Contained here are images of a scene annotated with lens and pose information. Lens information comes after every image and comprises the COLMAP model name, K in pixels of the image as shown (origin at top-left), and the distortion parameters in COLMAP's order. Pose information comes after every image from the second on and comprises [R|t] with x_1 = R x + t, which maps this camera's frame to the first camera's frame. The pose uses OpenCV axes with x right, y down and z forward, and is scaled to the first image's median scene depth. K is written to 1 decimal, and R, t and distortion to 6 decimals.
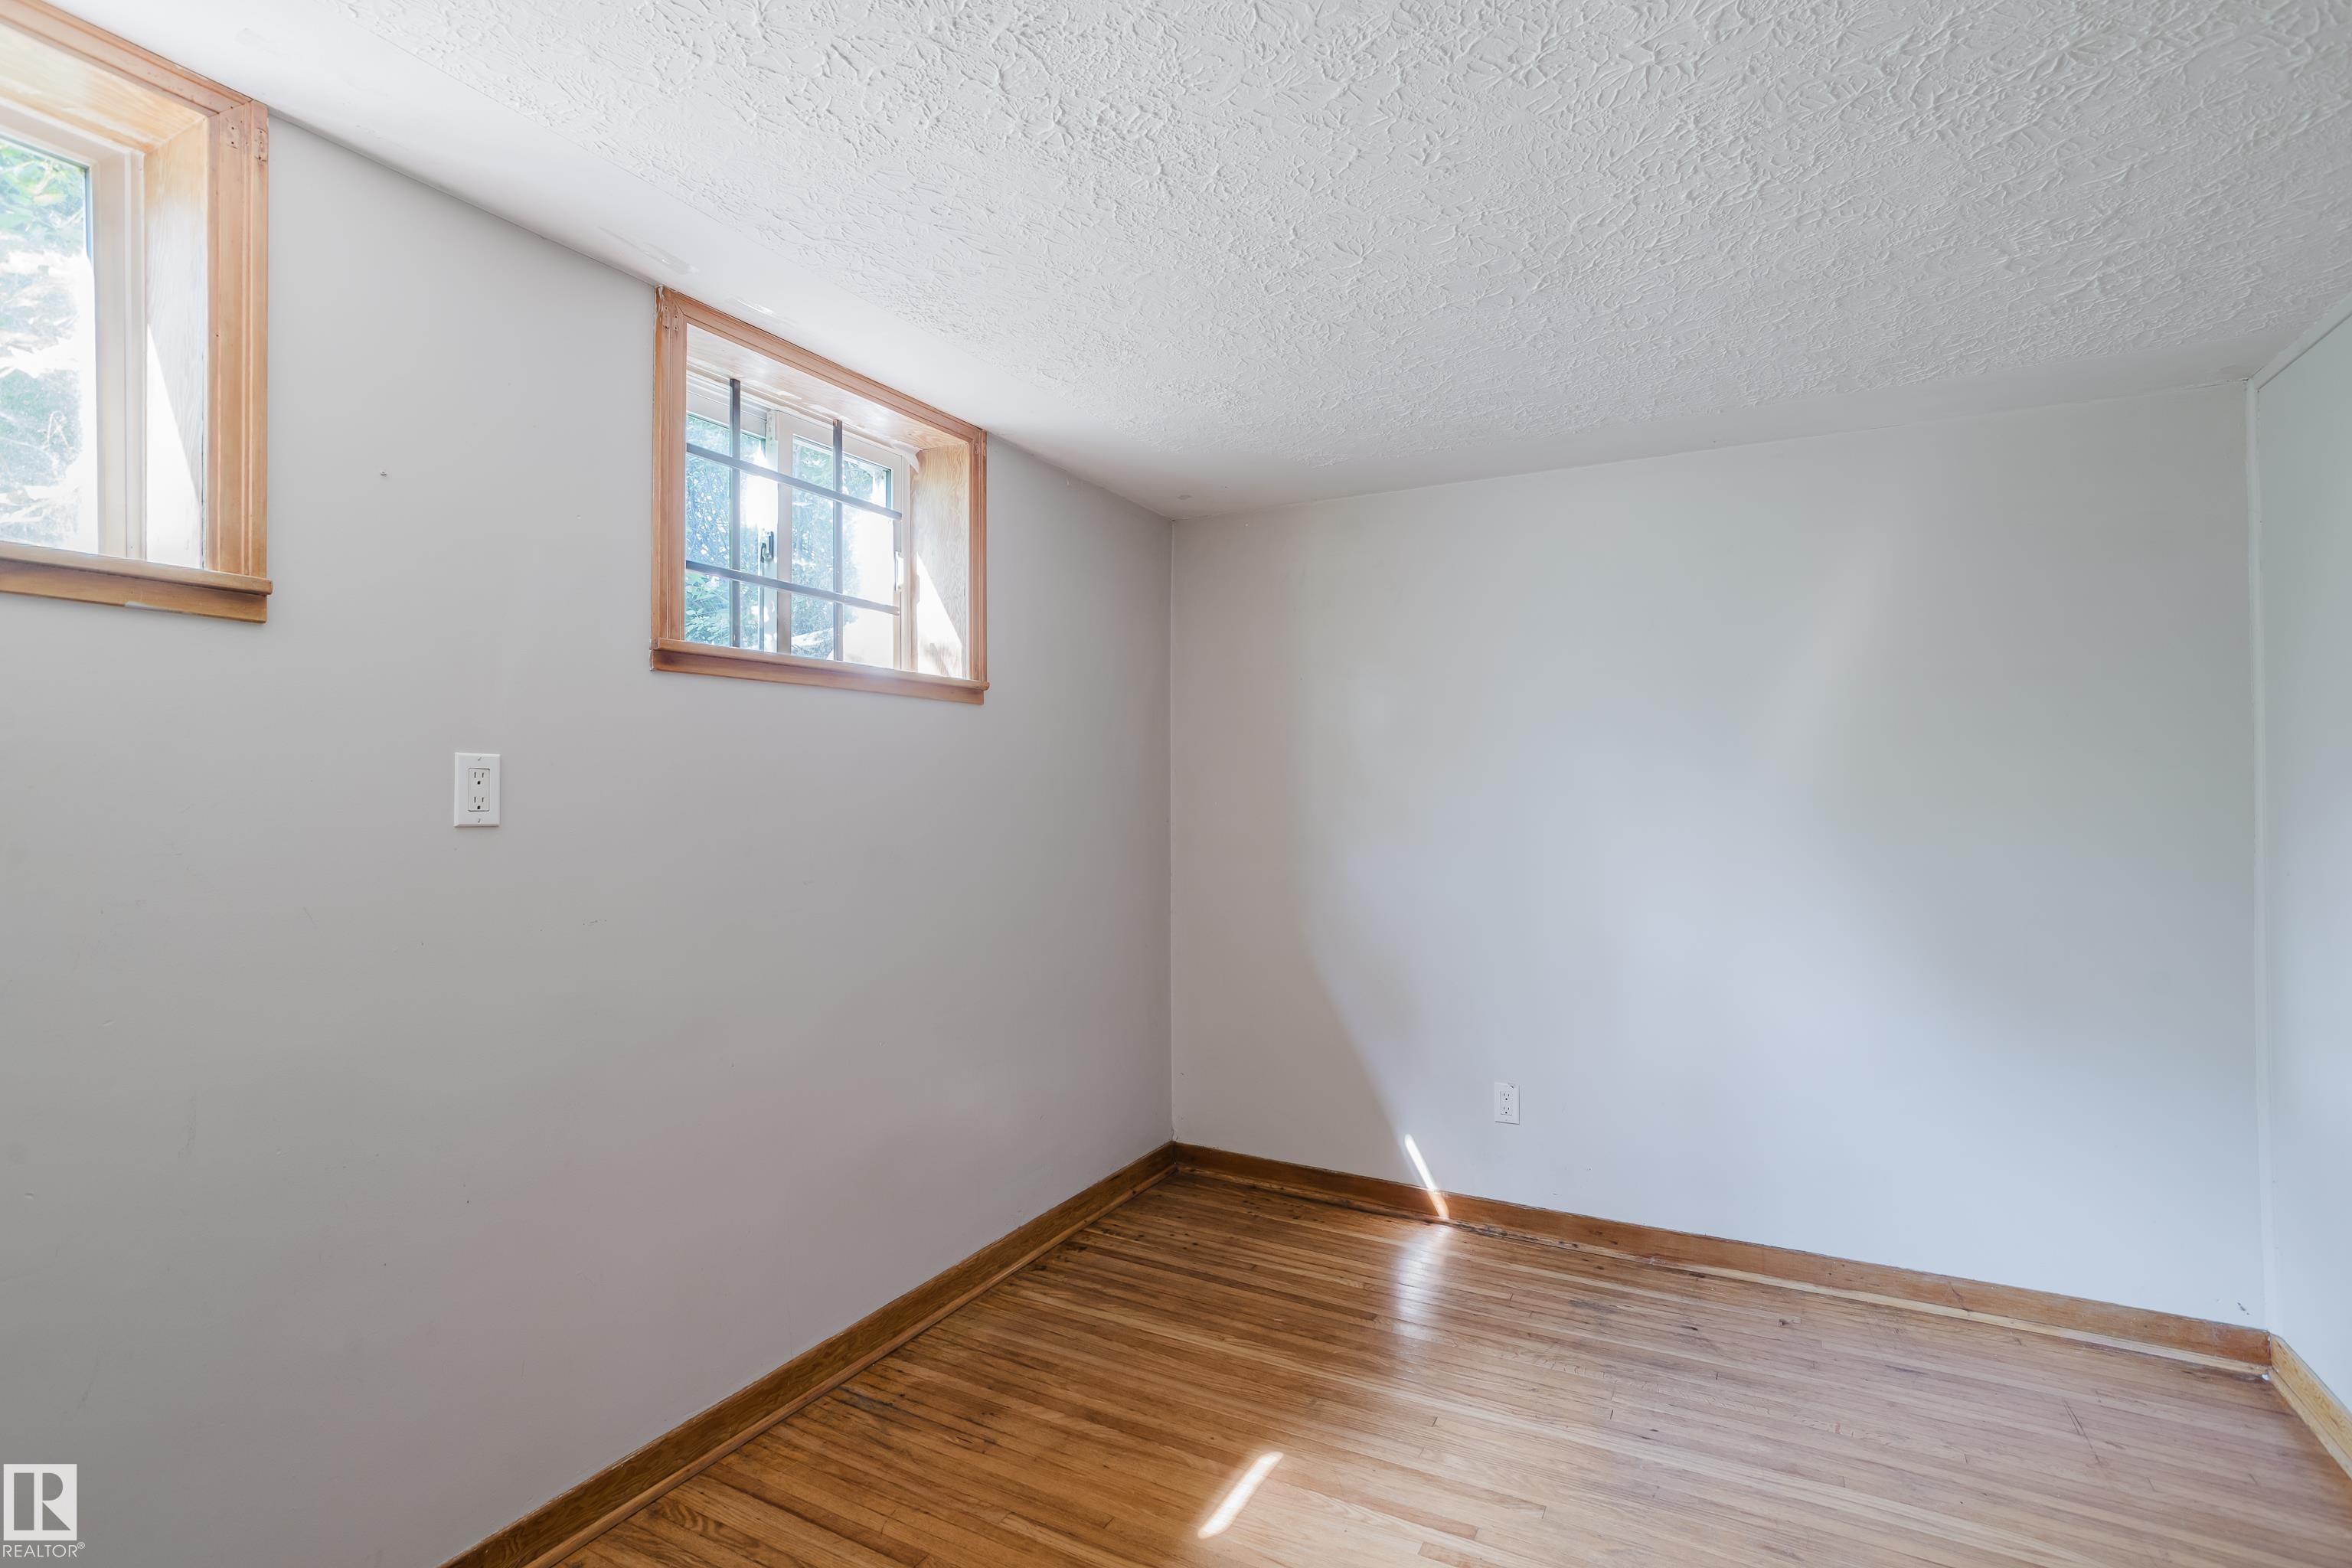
lens RADIAL K [[1145.4, 0, 1173.9], [0, 1145.4, 756.7], [0, 0, 1]] dist [-0.033618, 0.022741]
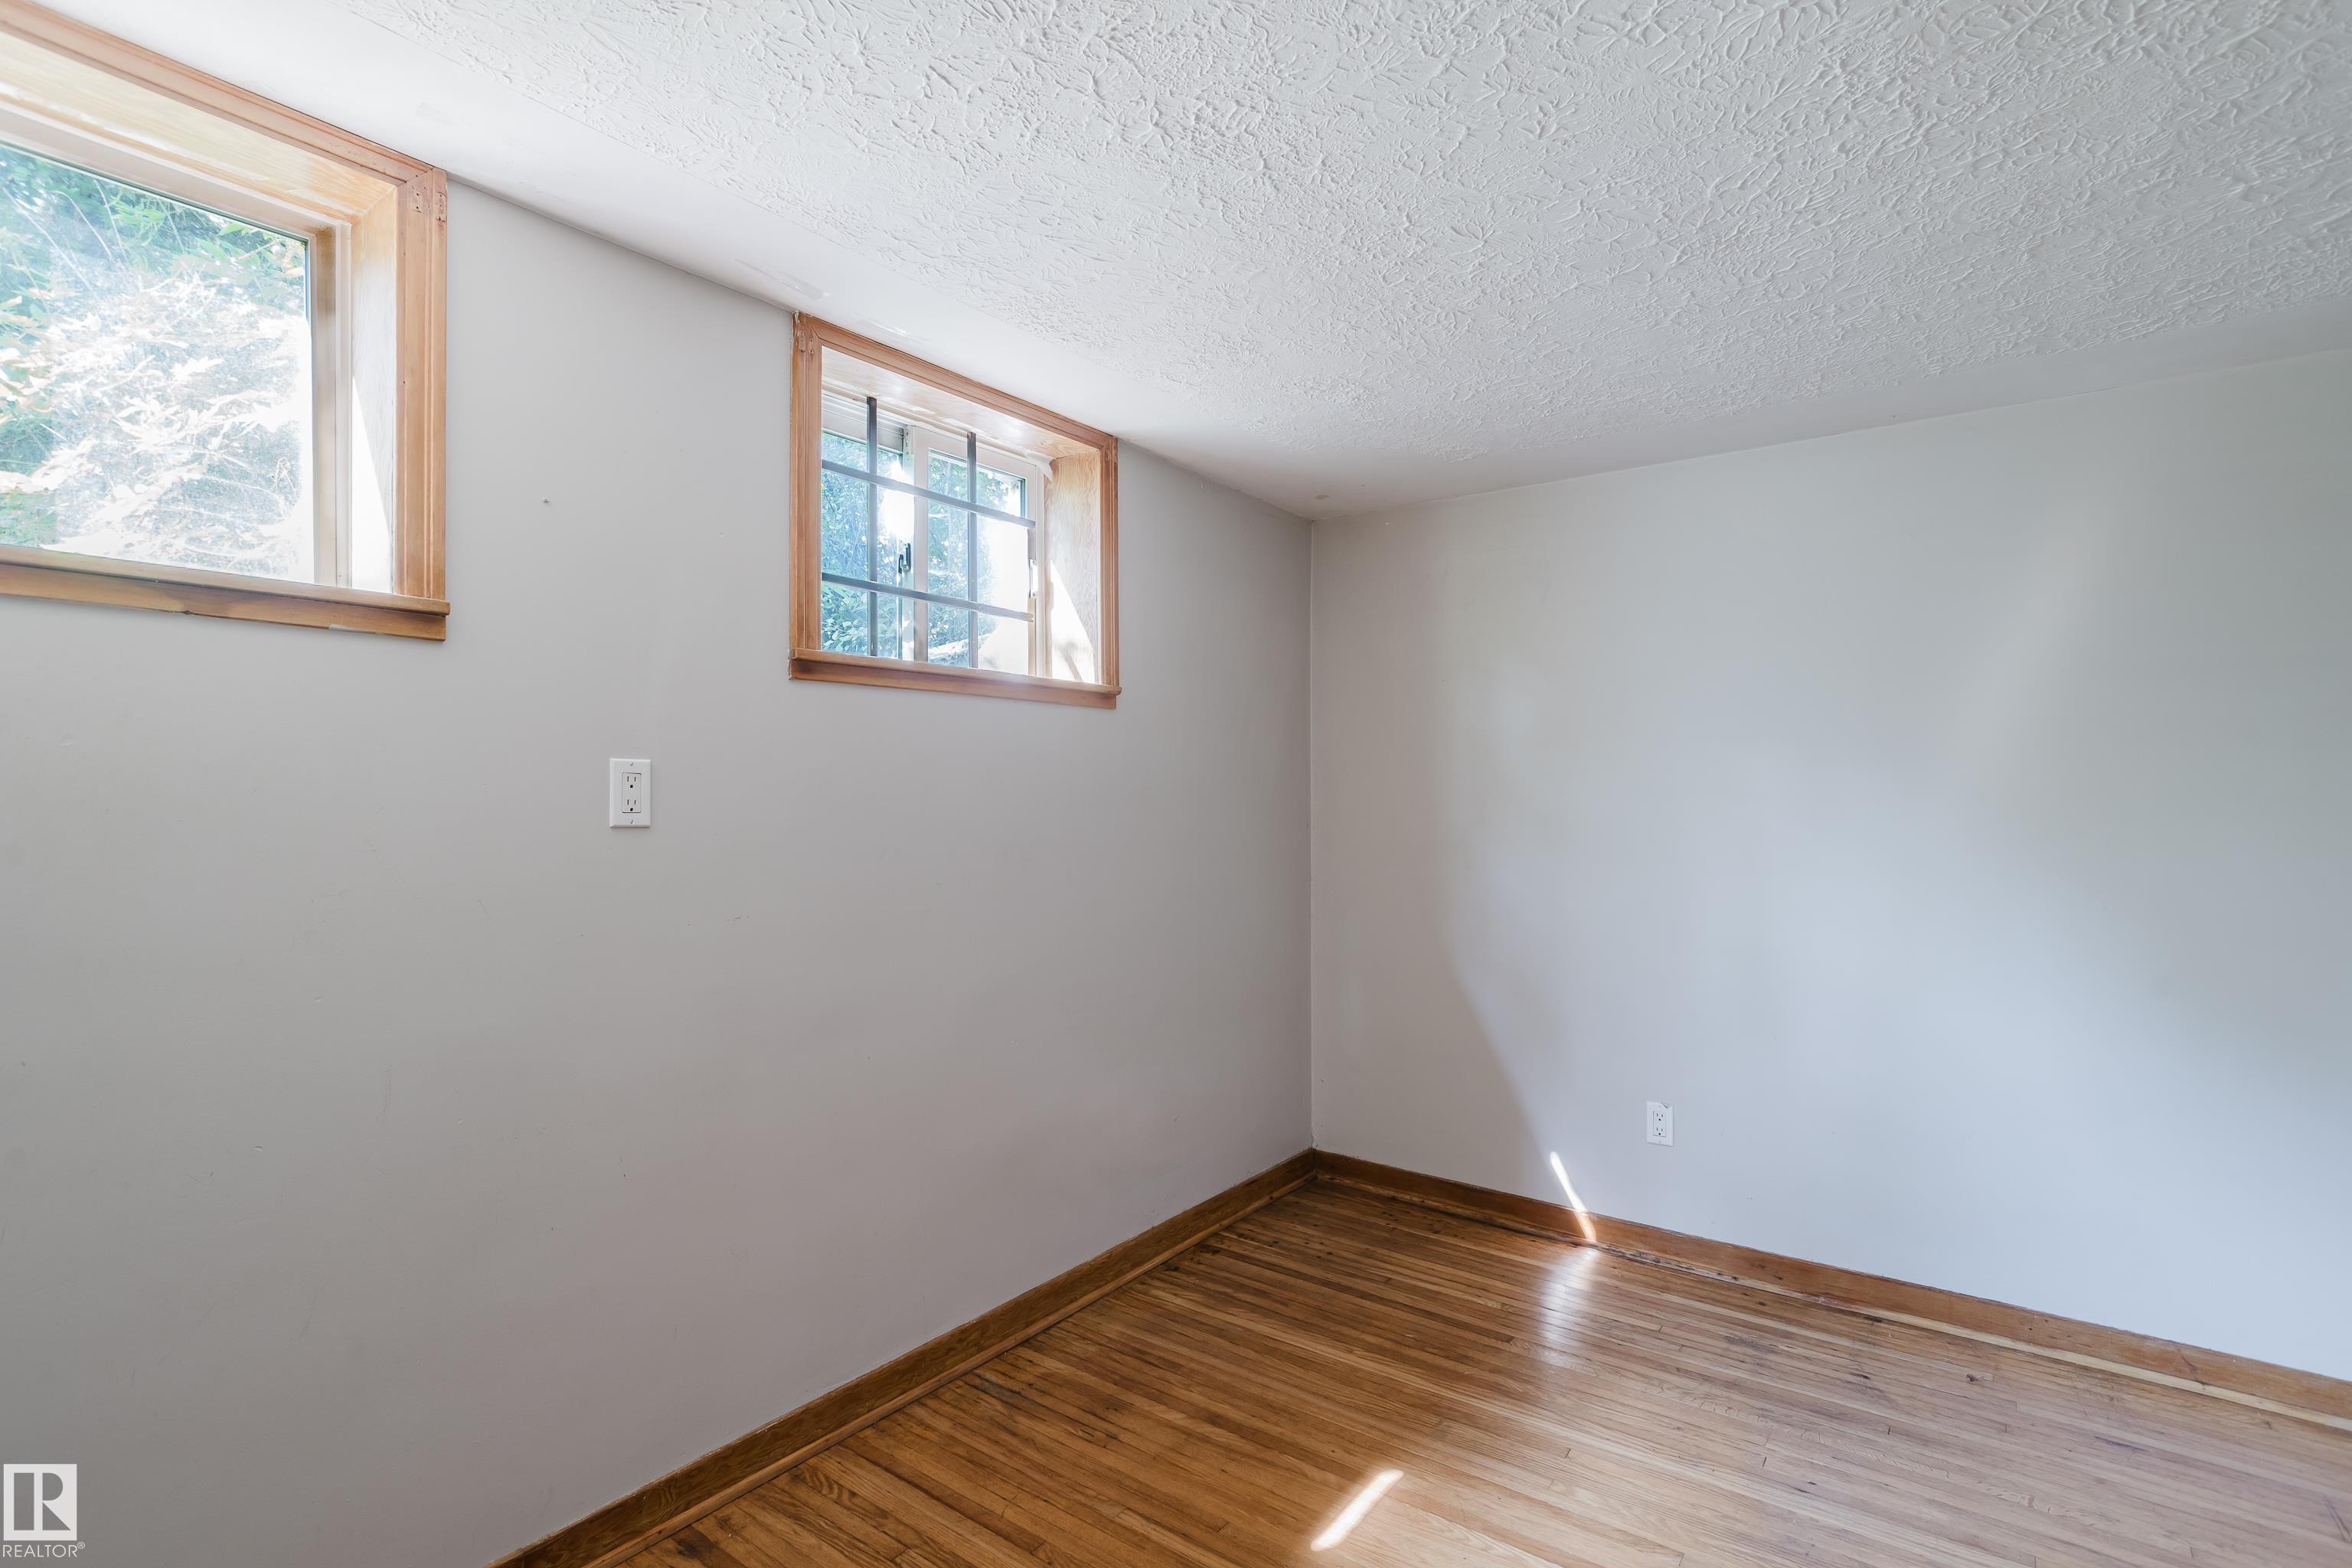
lens RADIAL K [[1145.4, 0, 1174.0], [0, 1145.4, 768.4], [0, 0, 1]] dist [-0.033618, 0.022741]
pose [[0.989364, -0.001685, -0.145453, 0.044265], [0.002746, 0.999971, 0.007090, -0.000290], [0.145437, -0.007414, 0.989340, 0.009290]]
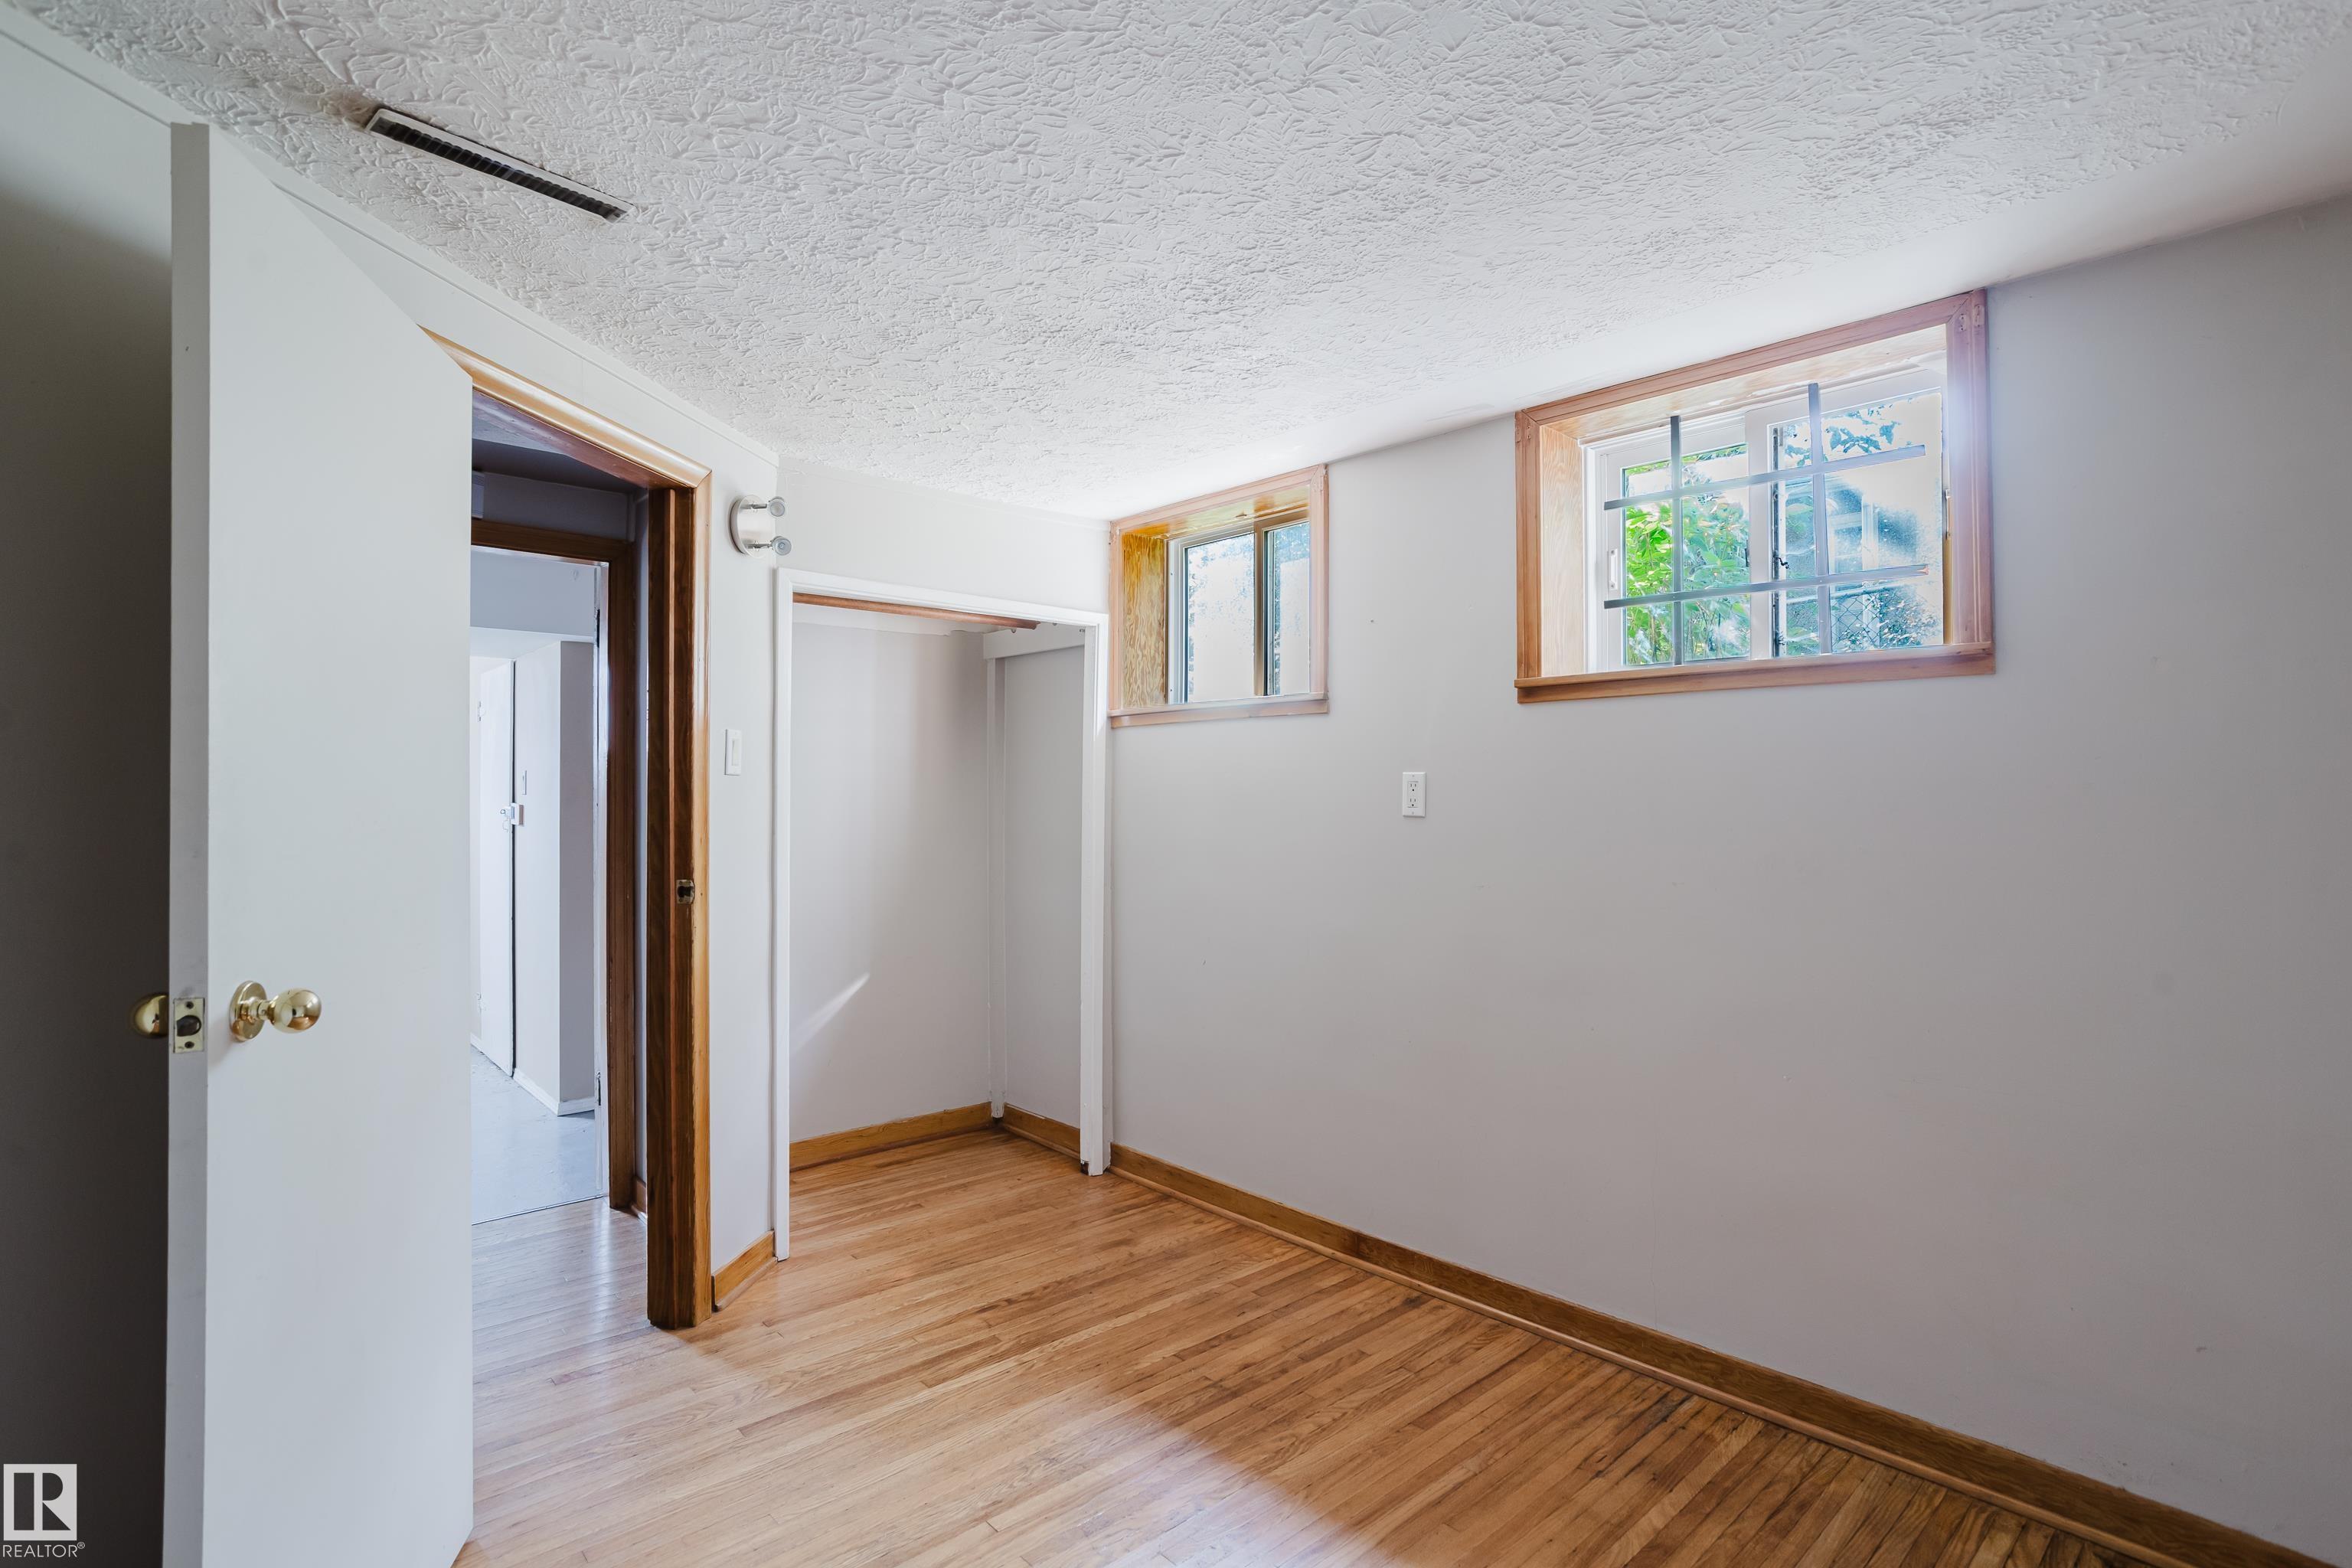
lens RADIAL K [[1145.4, 0, 1188.6], [0, 1145.4, 762.3], [0, 0, 1]] dist [-0.033618, 0.022741]
pose [[-0.322531, -0.027888, -0.946148, 0.926282], [0.027230, 0.998879, -0.038724, 0.033231], [0.946167, -0.038253, -0.321410, 1.065135]]
